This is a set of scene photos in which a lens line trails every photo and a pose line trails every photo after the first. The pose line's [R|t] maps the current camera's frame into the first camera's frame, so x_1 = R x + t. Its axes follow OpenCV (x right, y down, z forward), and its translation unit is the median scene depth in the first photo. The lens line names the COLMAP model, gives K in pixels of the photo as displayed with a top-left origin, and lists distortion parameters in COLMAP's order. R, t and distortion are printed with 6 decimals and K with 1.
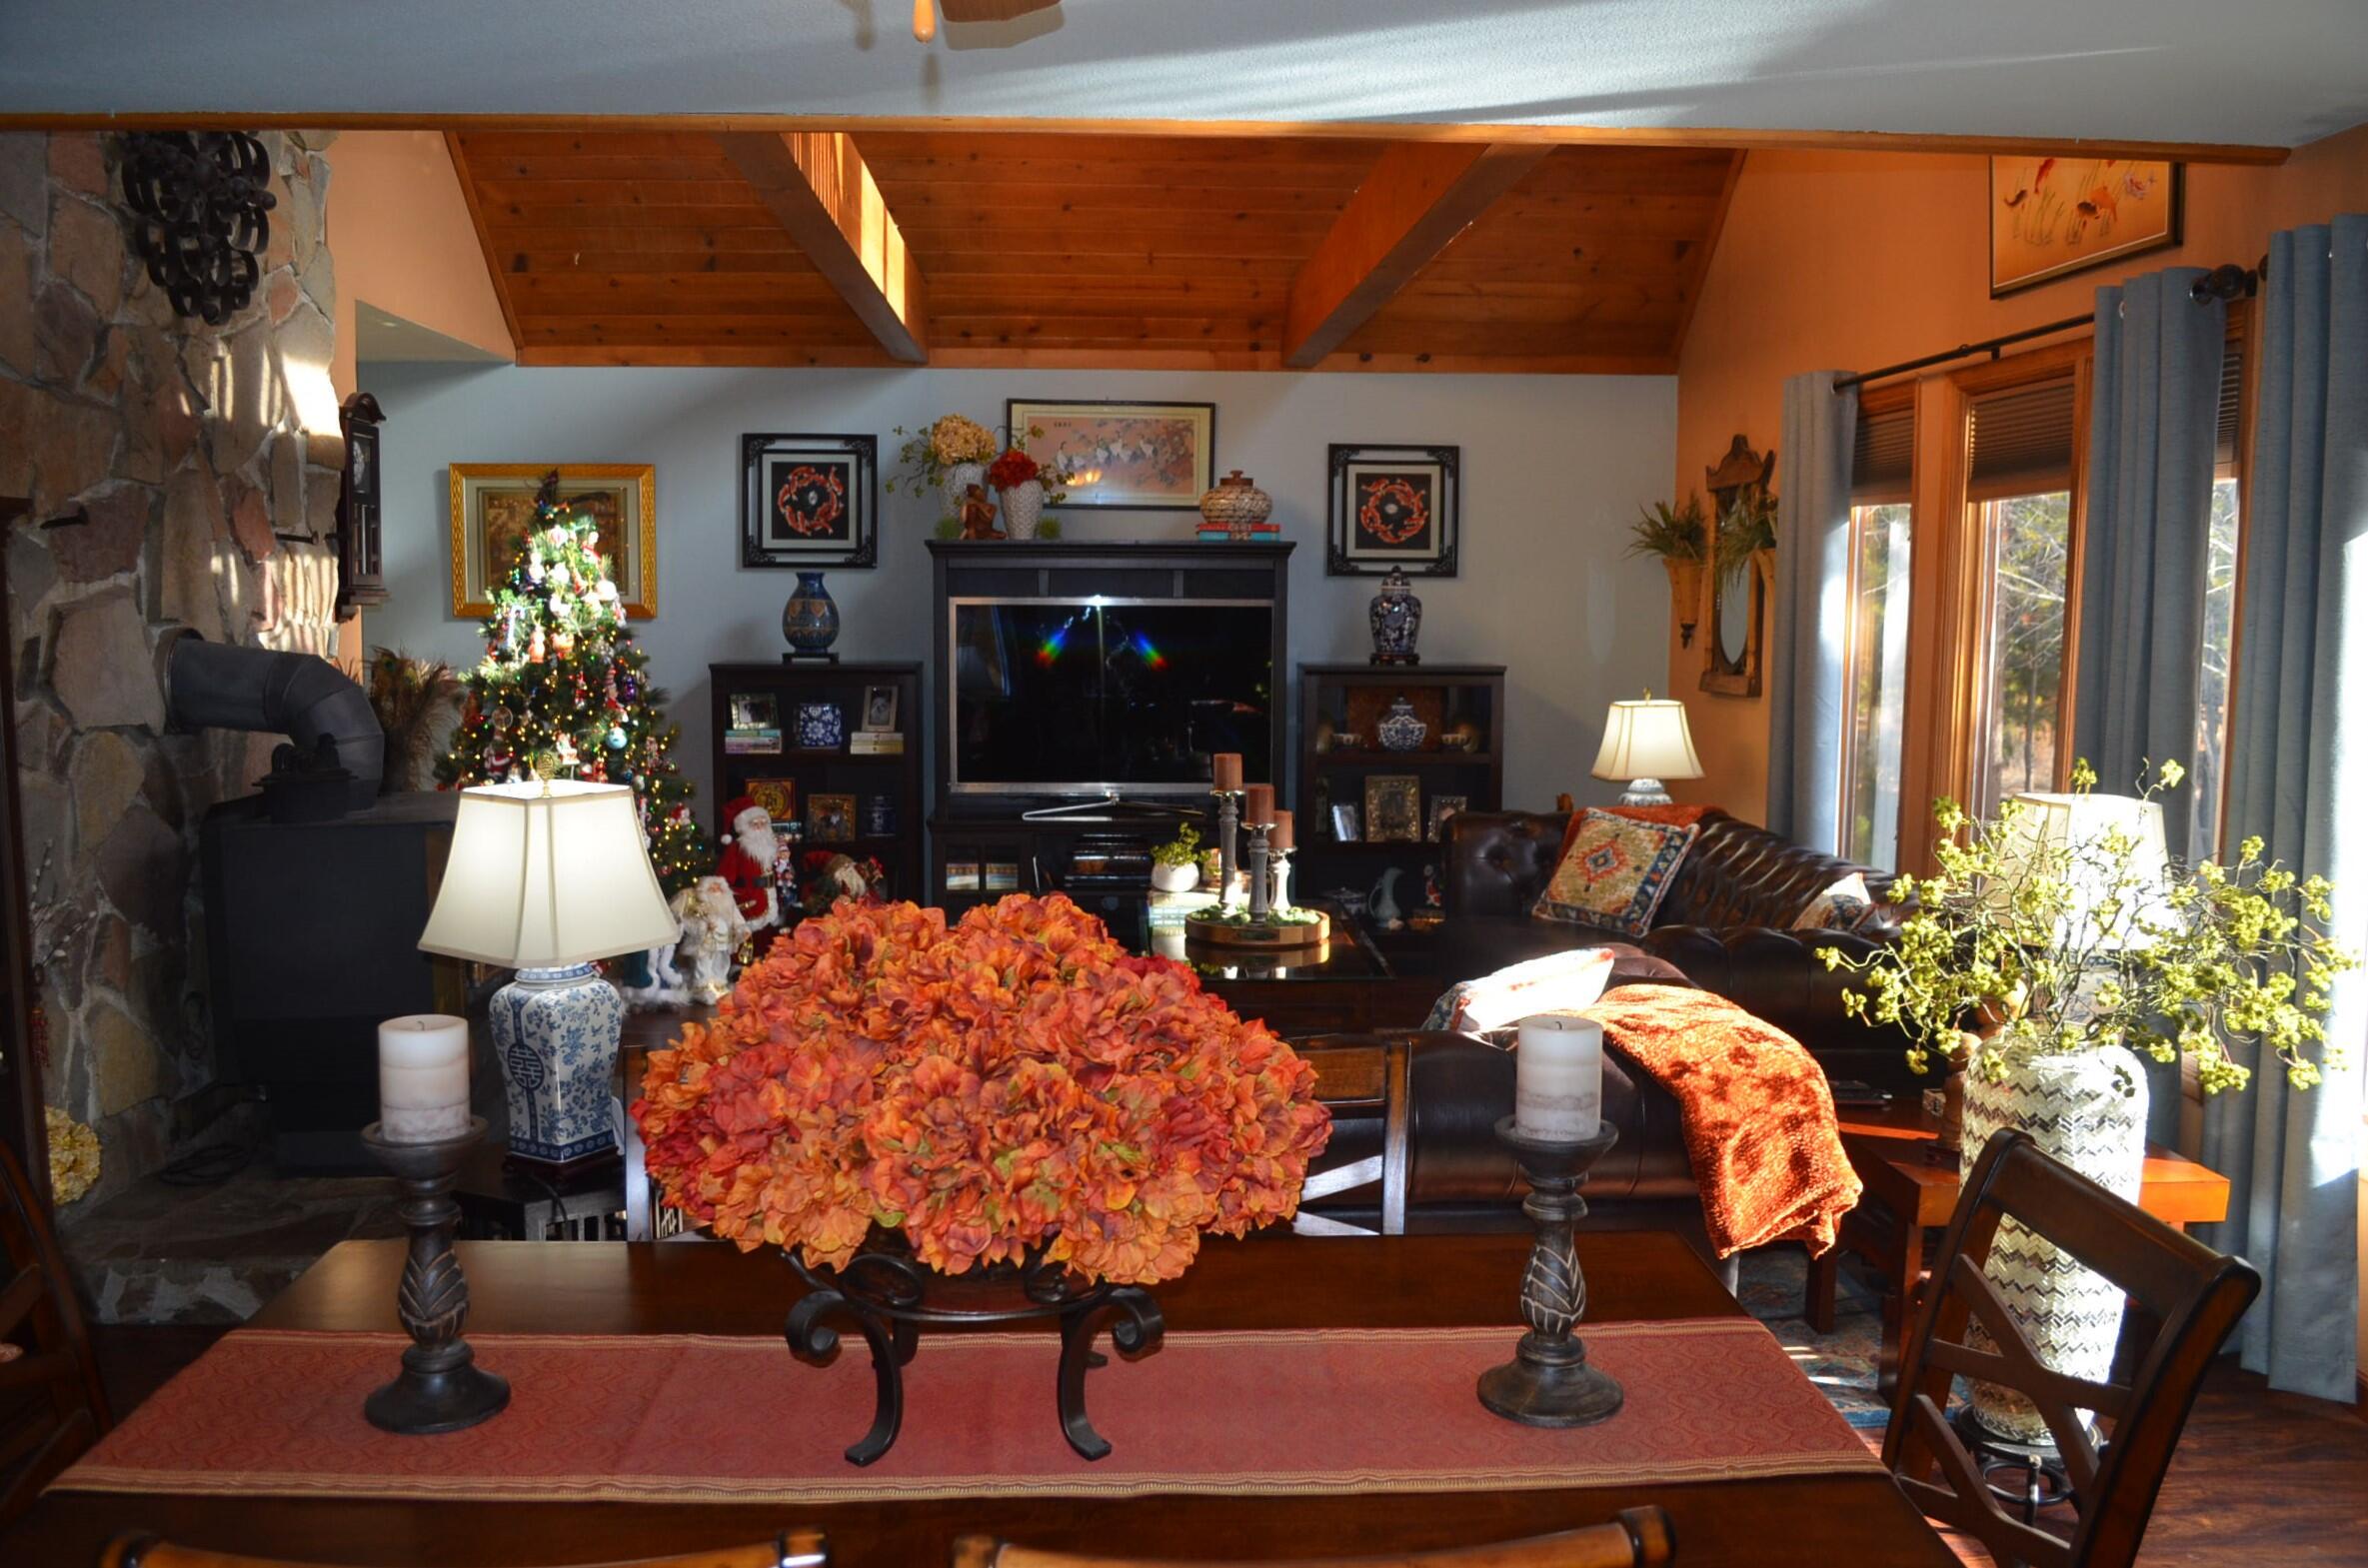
lens RADIAL K [[1955.2, 0, 1182.9], [0, 1955.2, 798.3], [0, 0, 1]] dist [-0.091720, -0.000911]
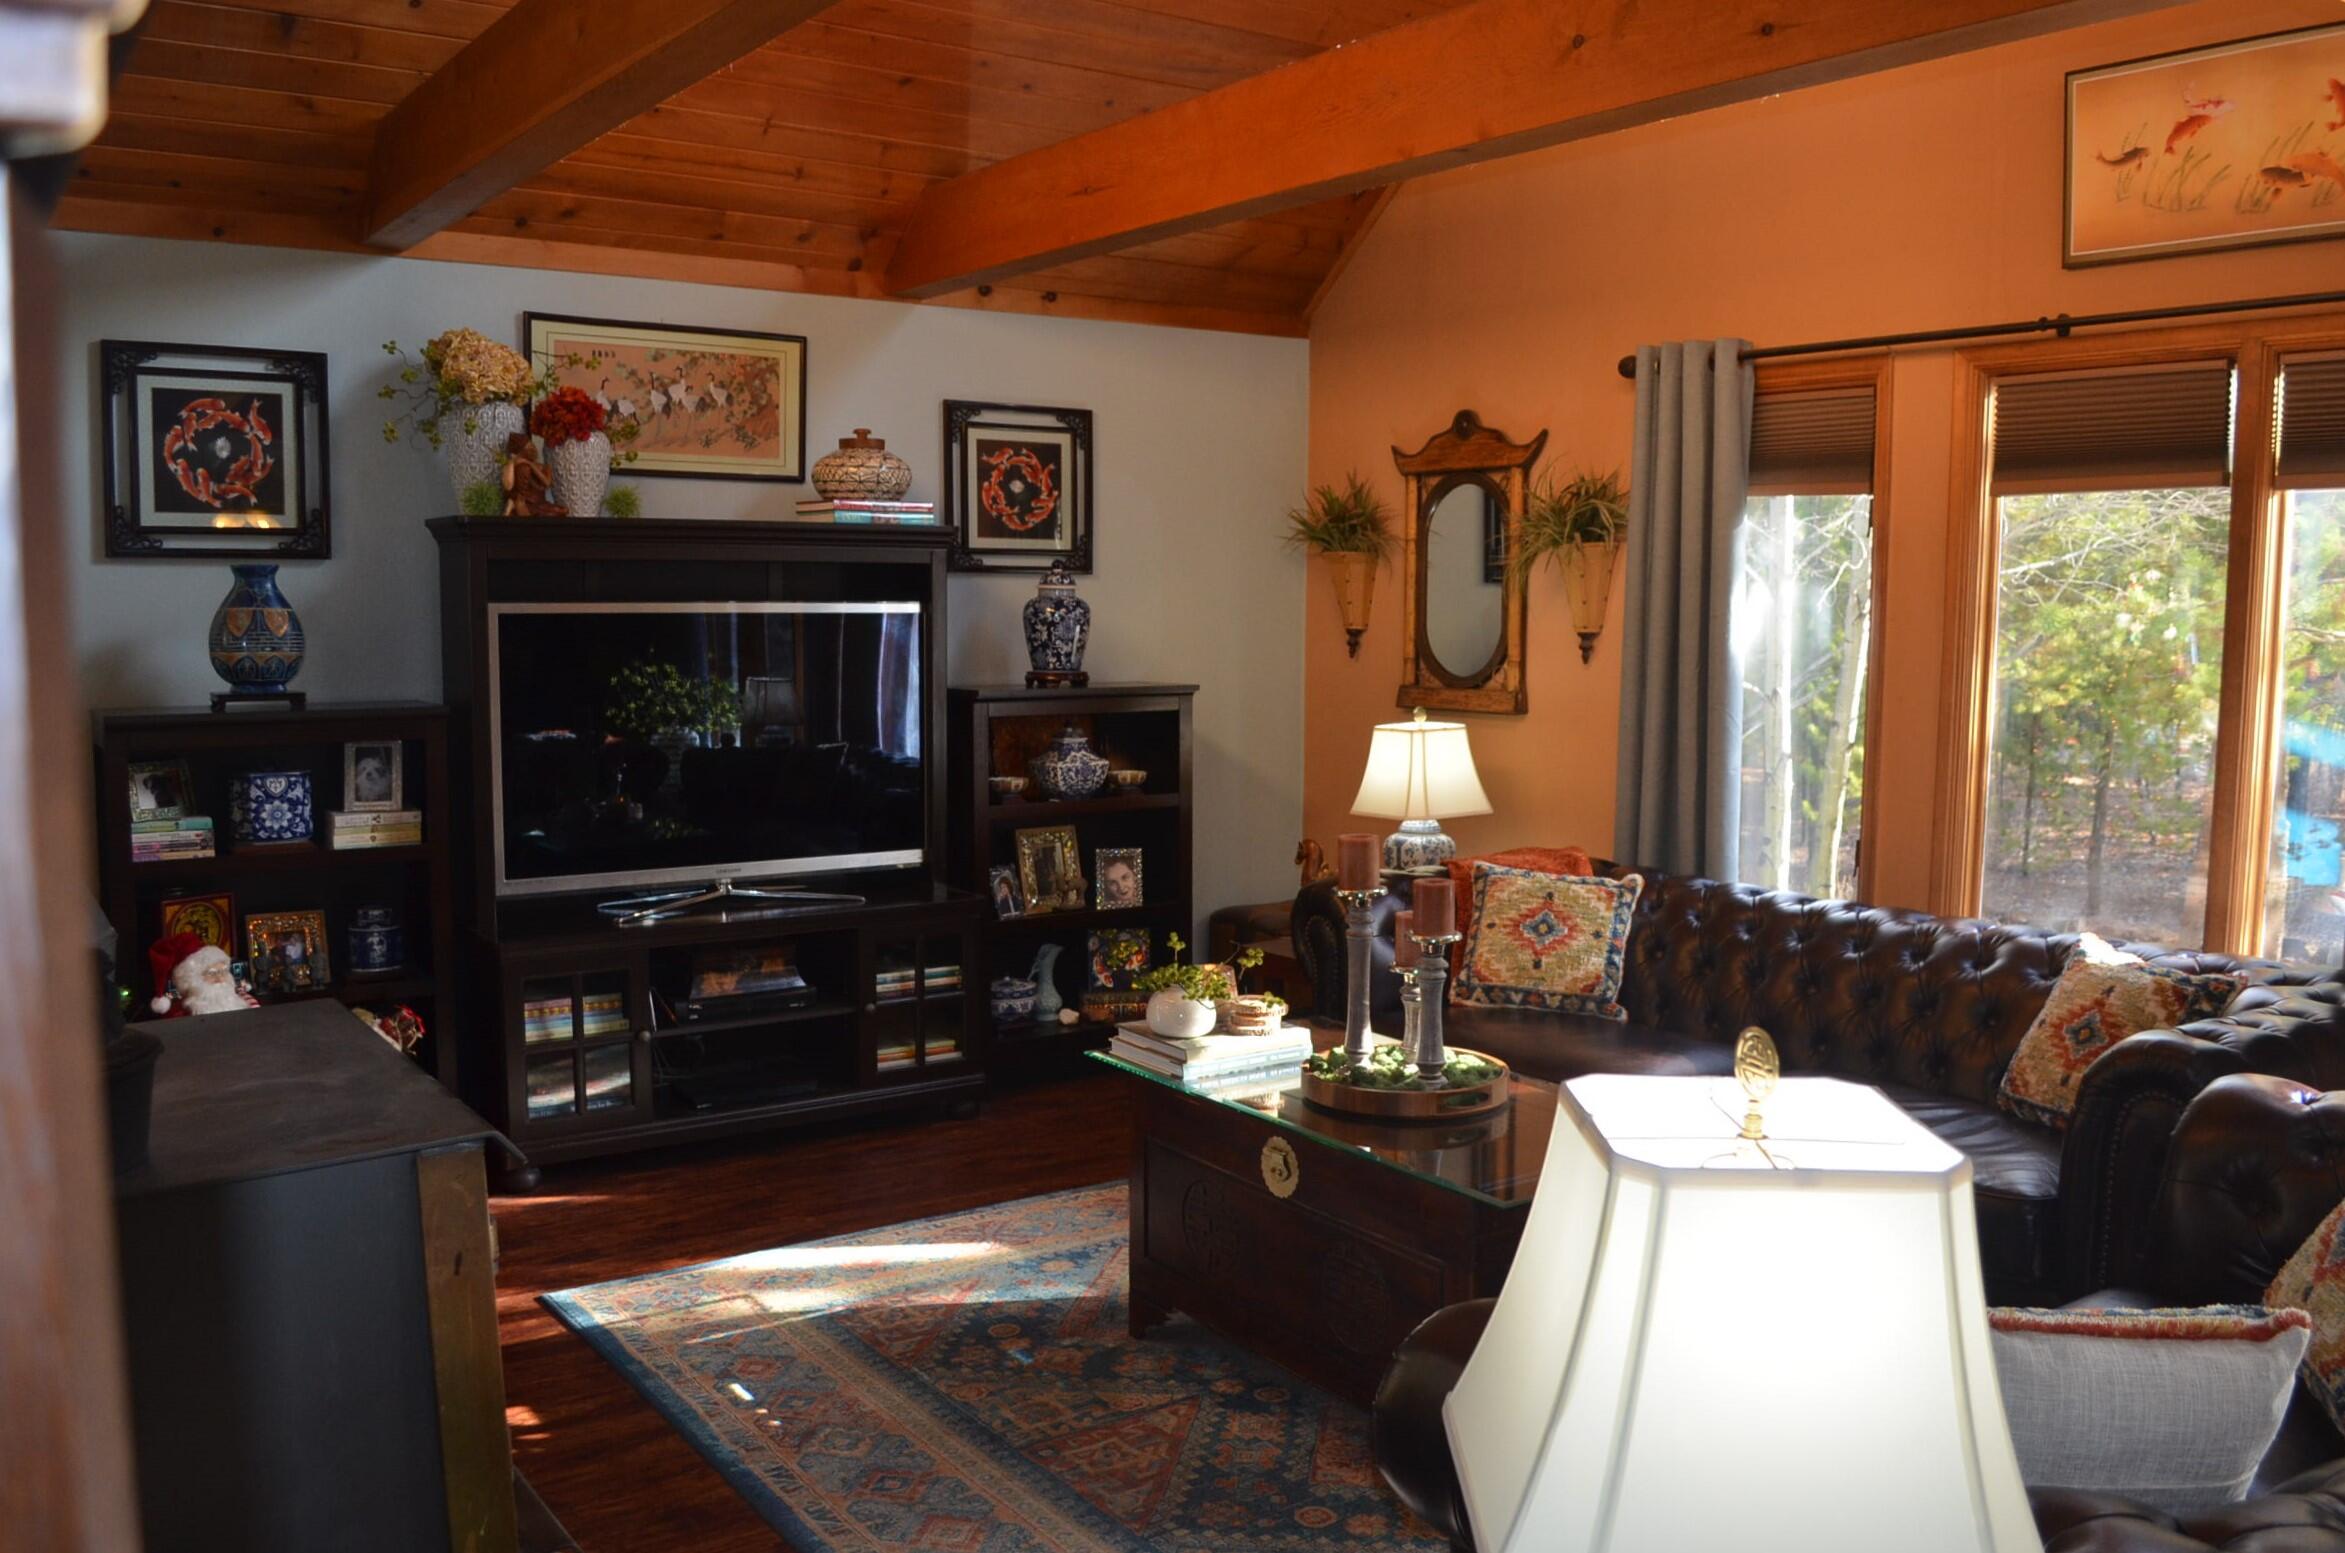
lens RADIAL K [[1936.4, 0, 1171.5], [0, 1936.4, 790.7], [0, 0, 1]] dist [-0.091720, -0.000911]
pose [[0.842917, -0.053924, 0.535335, -0.270626], [0.054327, 0.998410, 0.015027, -0.035963], [-0.535294, 0.016417, 0.844506, 0.323029]]
